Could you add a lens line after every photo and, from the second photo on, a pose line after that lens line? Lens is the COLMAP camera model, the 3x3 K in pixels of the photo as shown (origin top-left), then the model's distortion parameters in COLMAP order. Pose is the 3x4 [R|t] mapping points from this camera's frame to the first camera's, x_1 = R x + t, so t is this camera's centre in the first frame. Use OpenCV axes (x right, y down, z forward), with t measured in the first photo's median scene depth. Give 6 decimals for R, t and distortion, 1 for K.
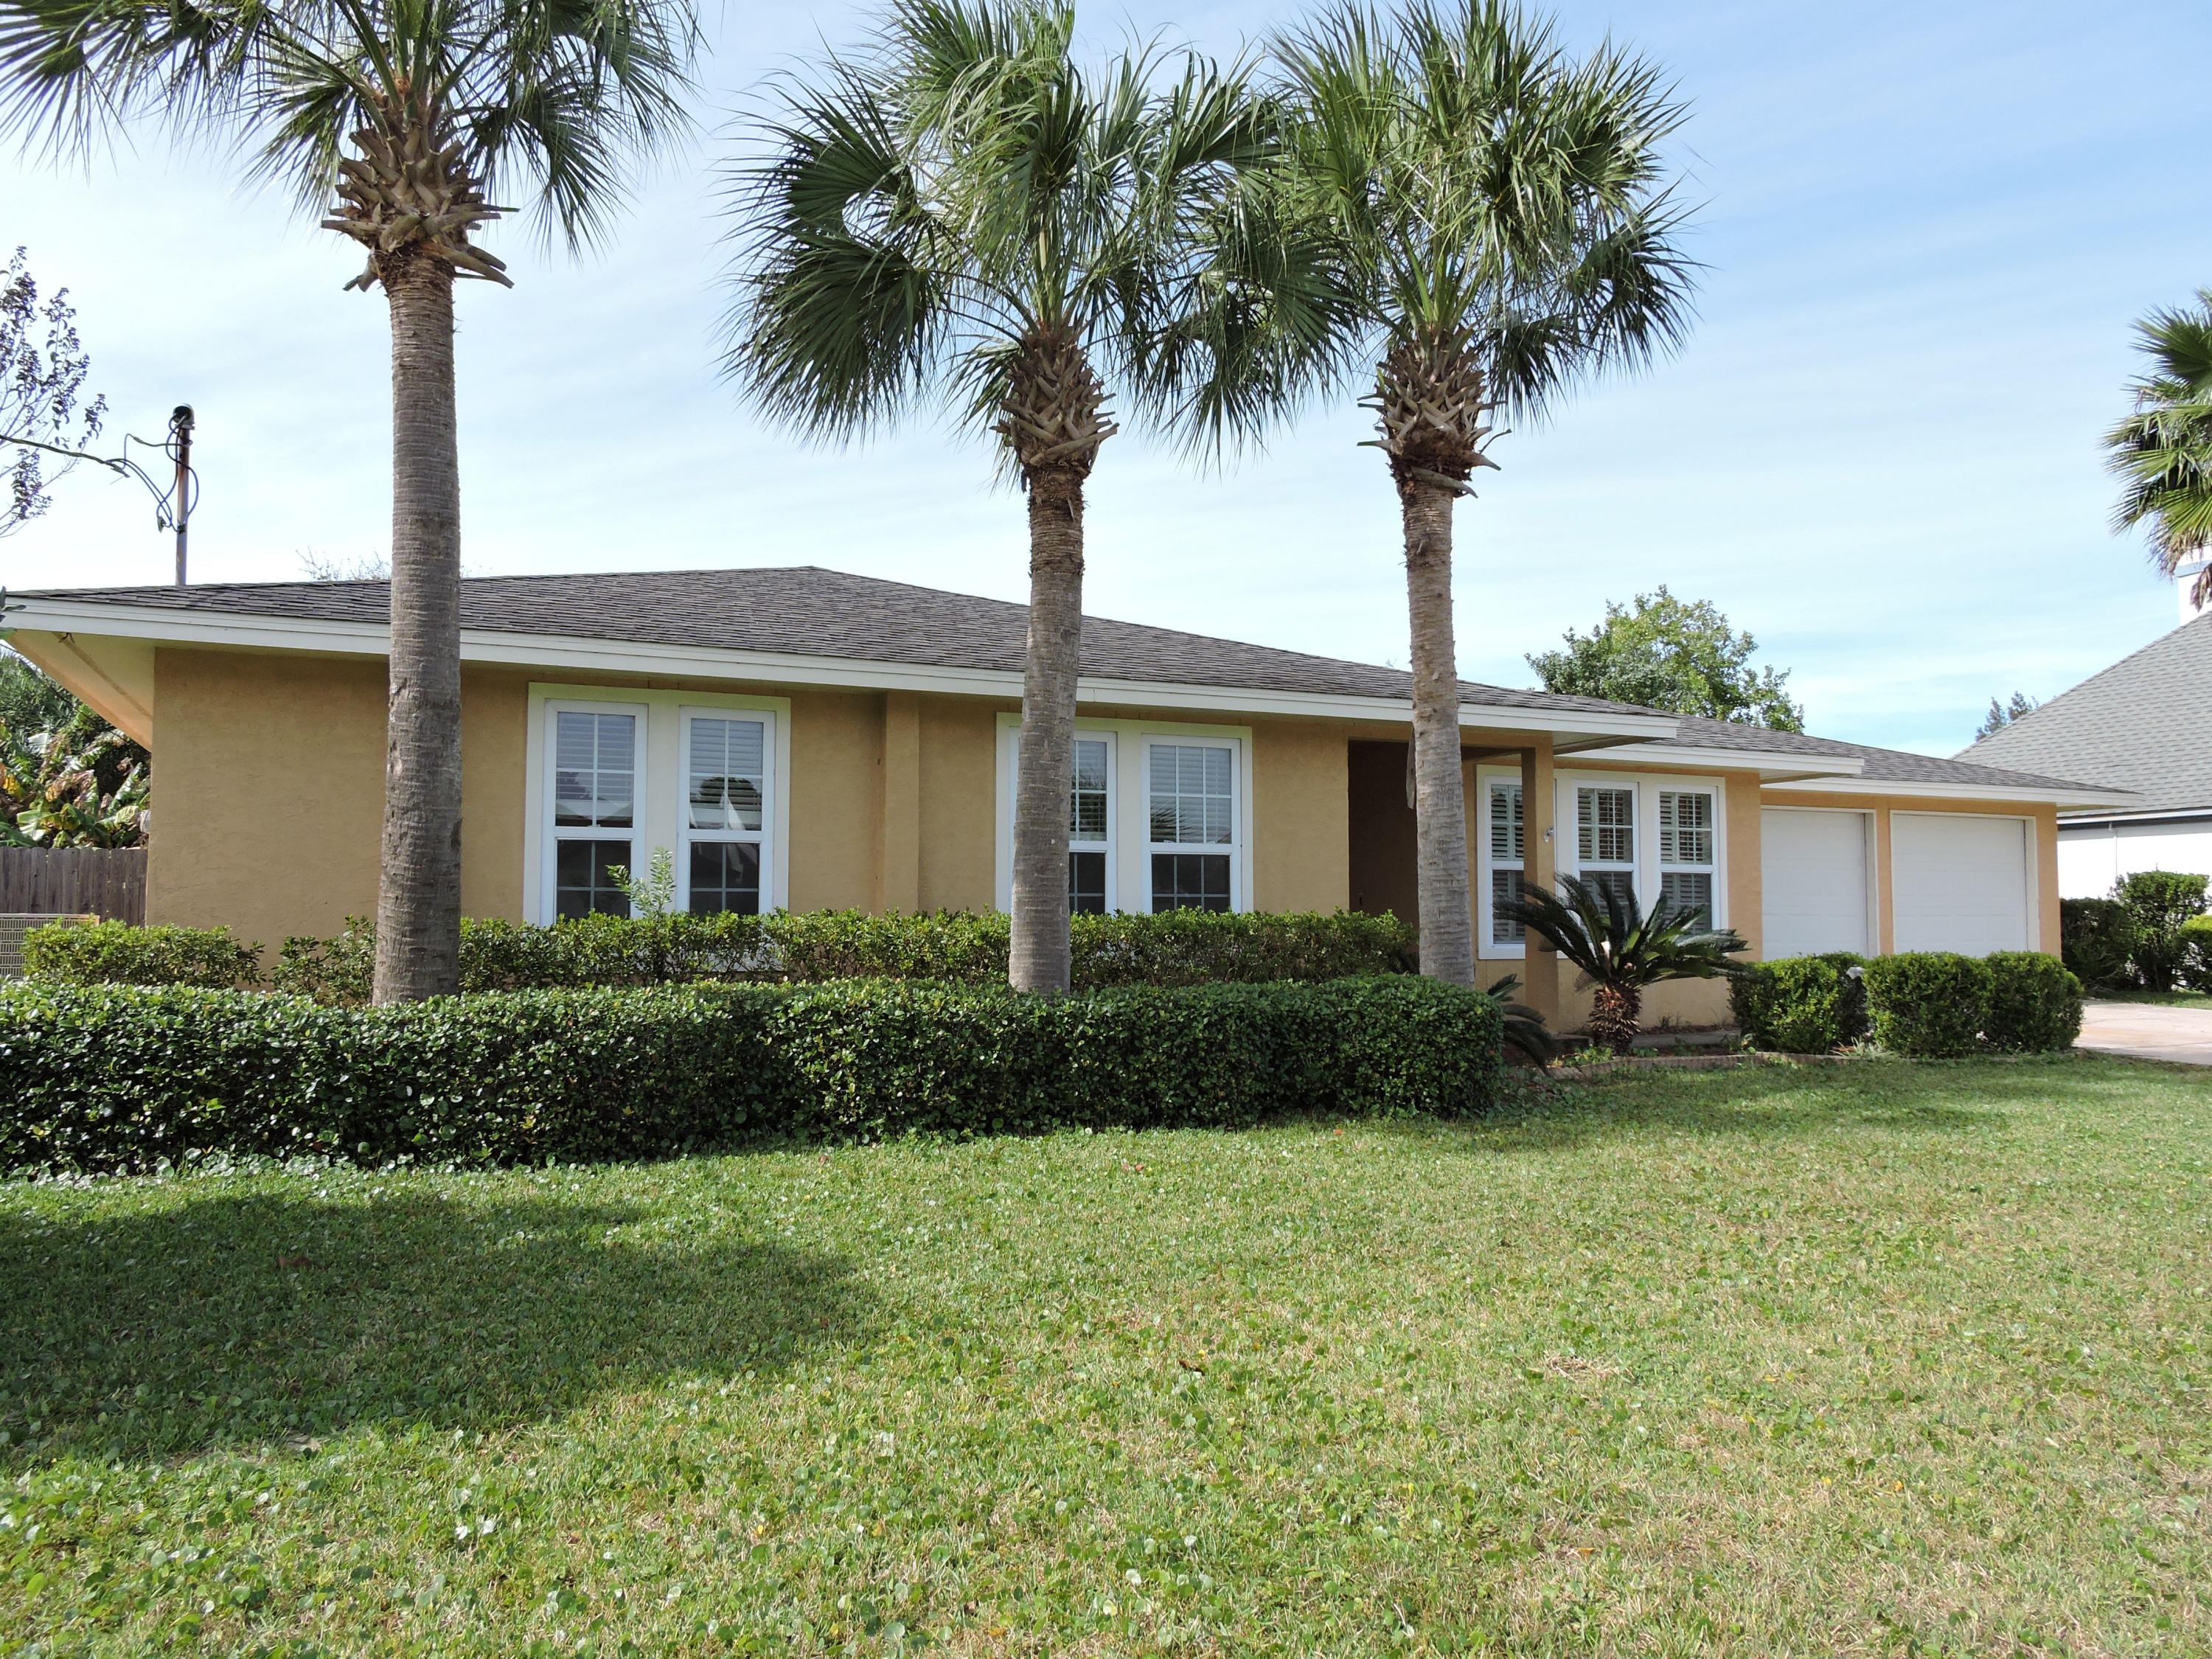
lens RADIAL K [[1576.2, 0, 1106.0], [0, 1576.2, 829.5], [0, 0, 1]] dist [-0.001866, 0.001095]
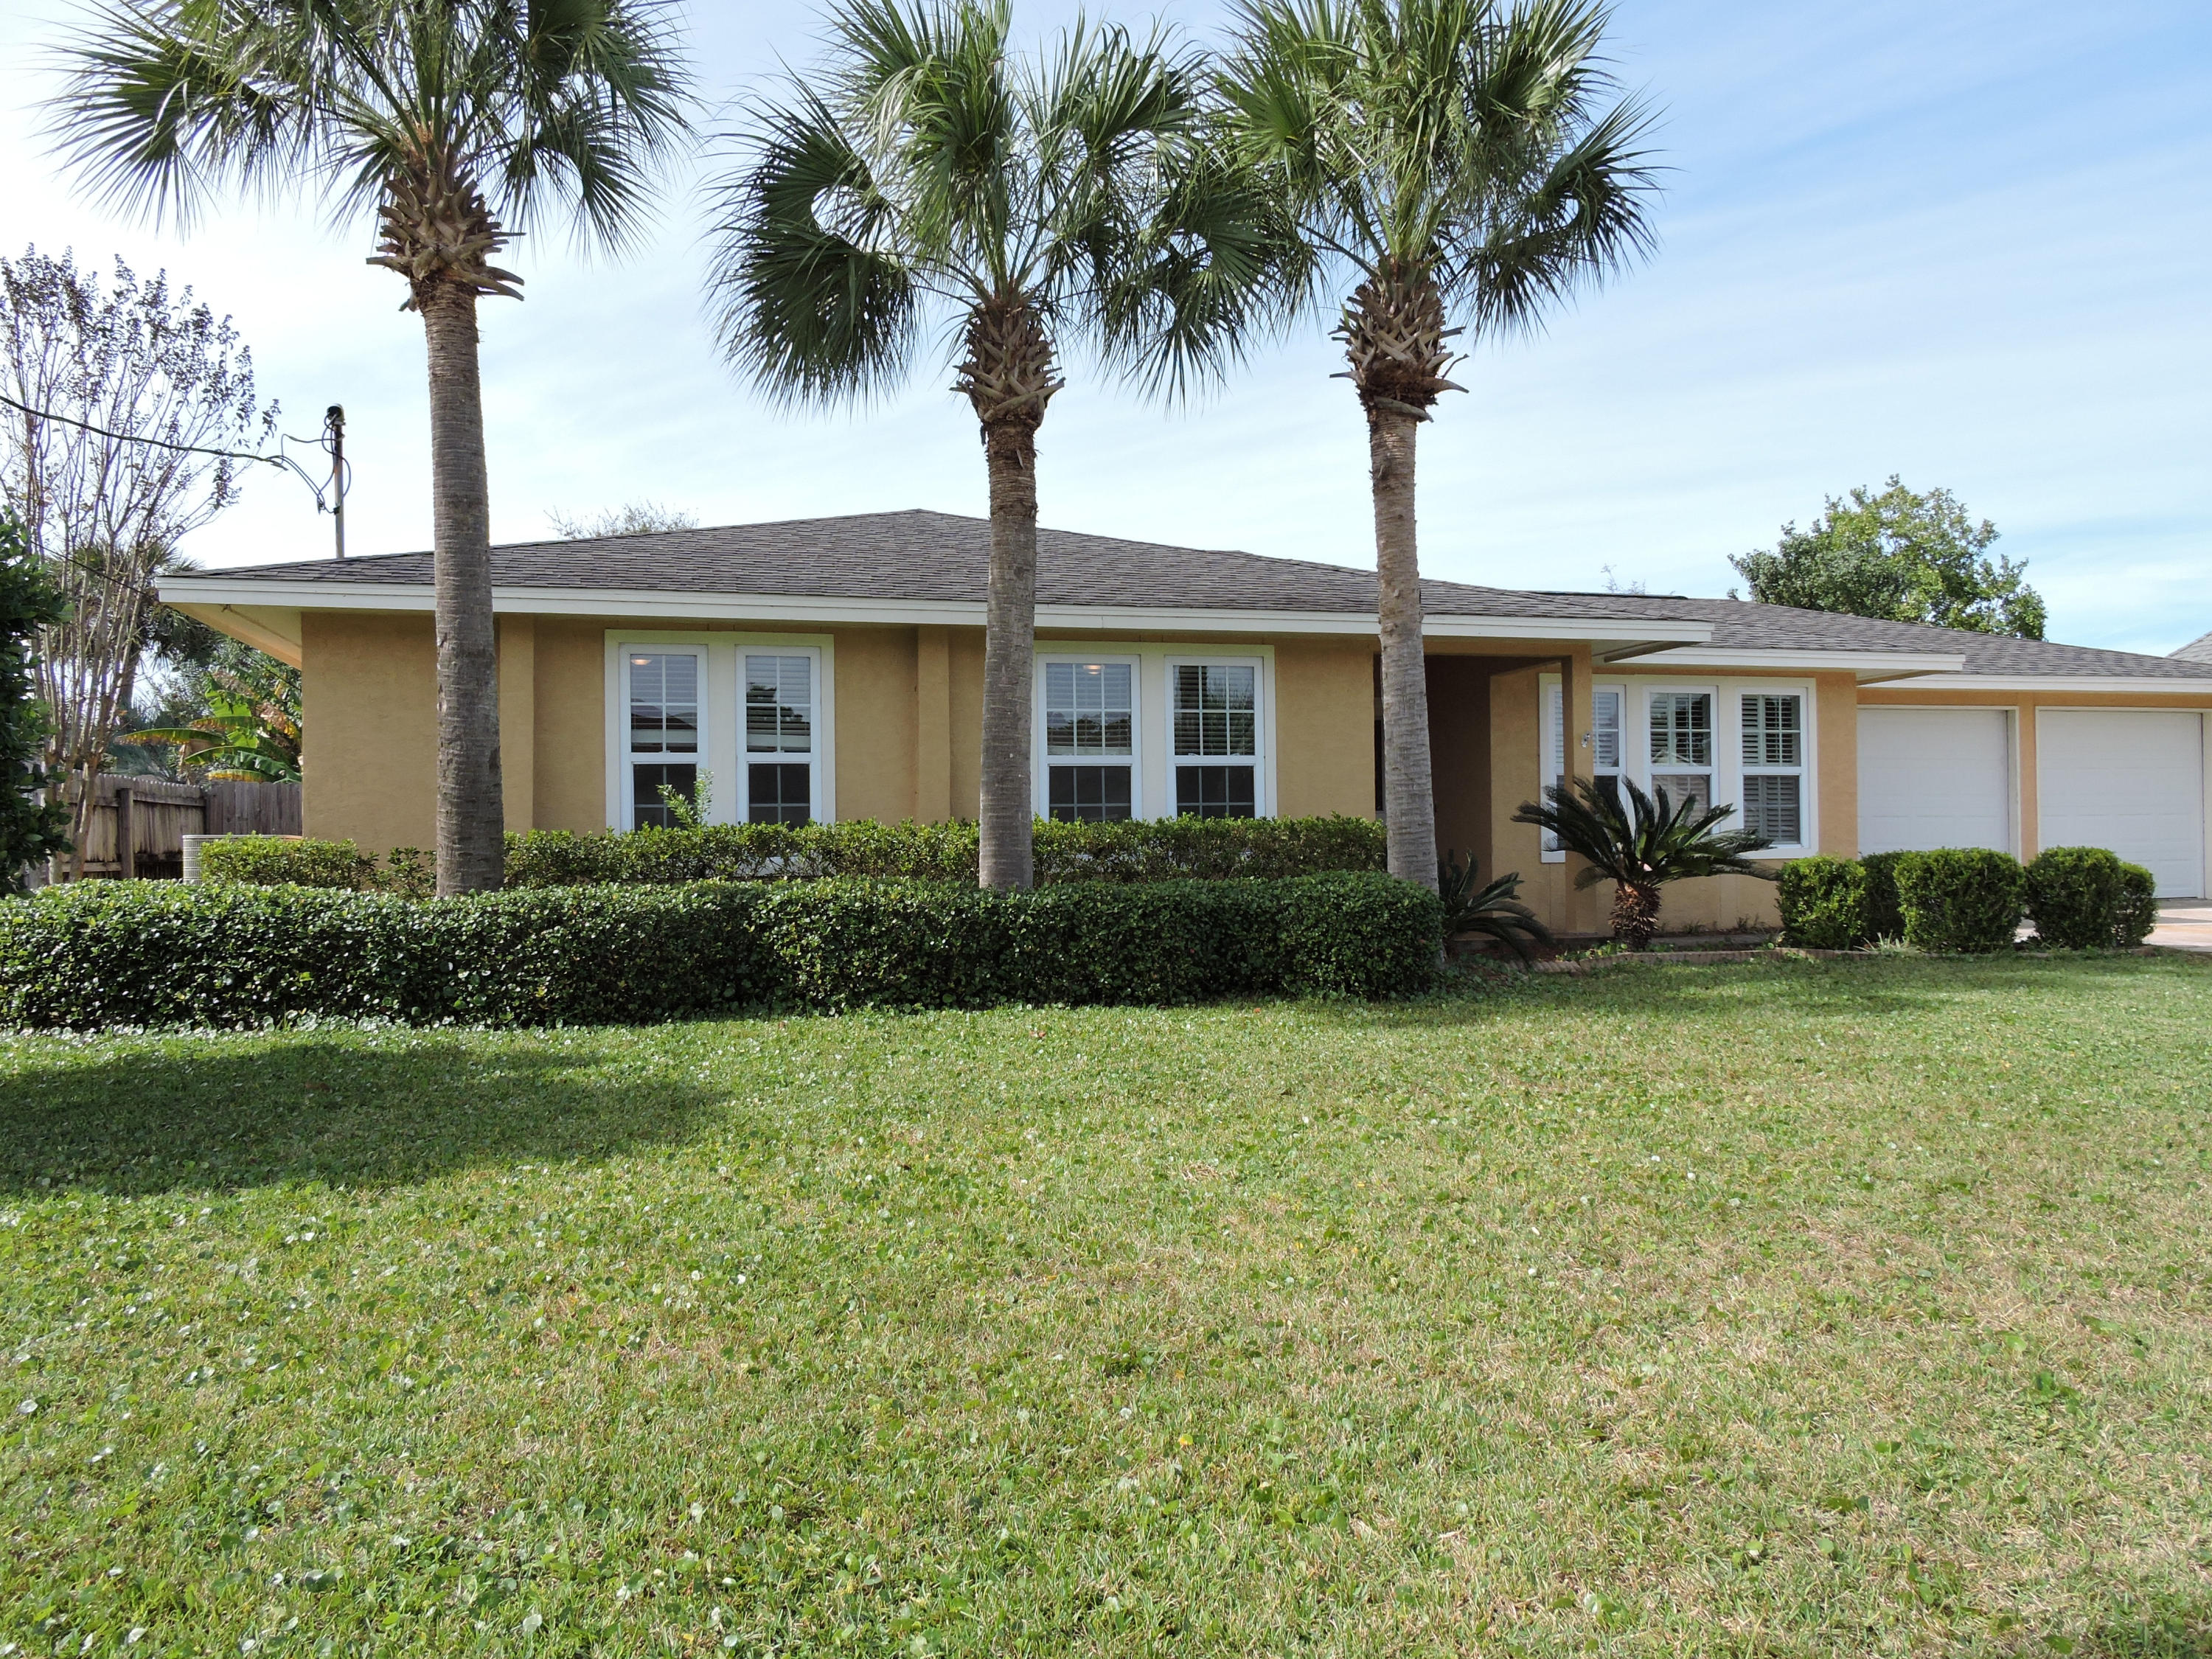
lens RADIAL K [[1575.6, 0, 1106.0], [0, 1575.6, 829.5], [0, 0, 1]] dist [0.000990, -0.000382]
pose [[0.985196, -0.014428, -0.170825, 0.227660], [0.022926, 0.998590, 0.047878, 0.008090], [0.169893, -0.051085, 0.984138, -0.106854]]
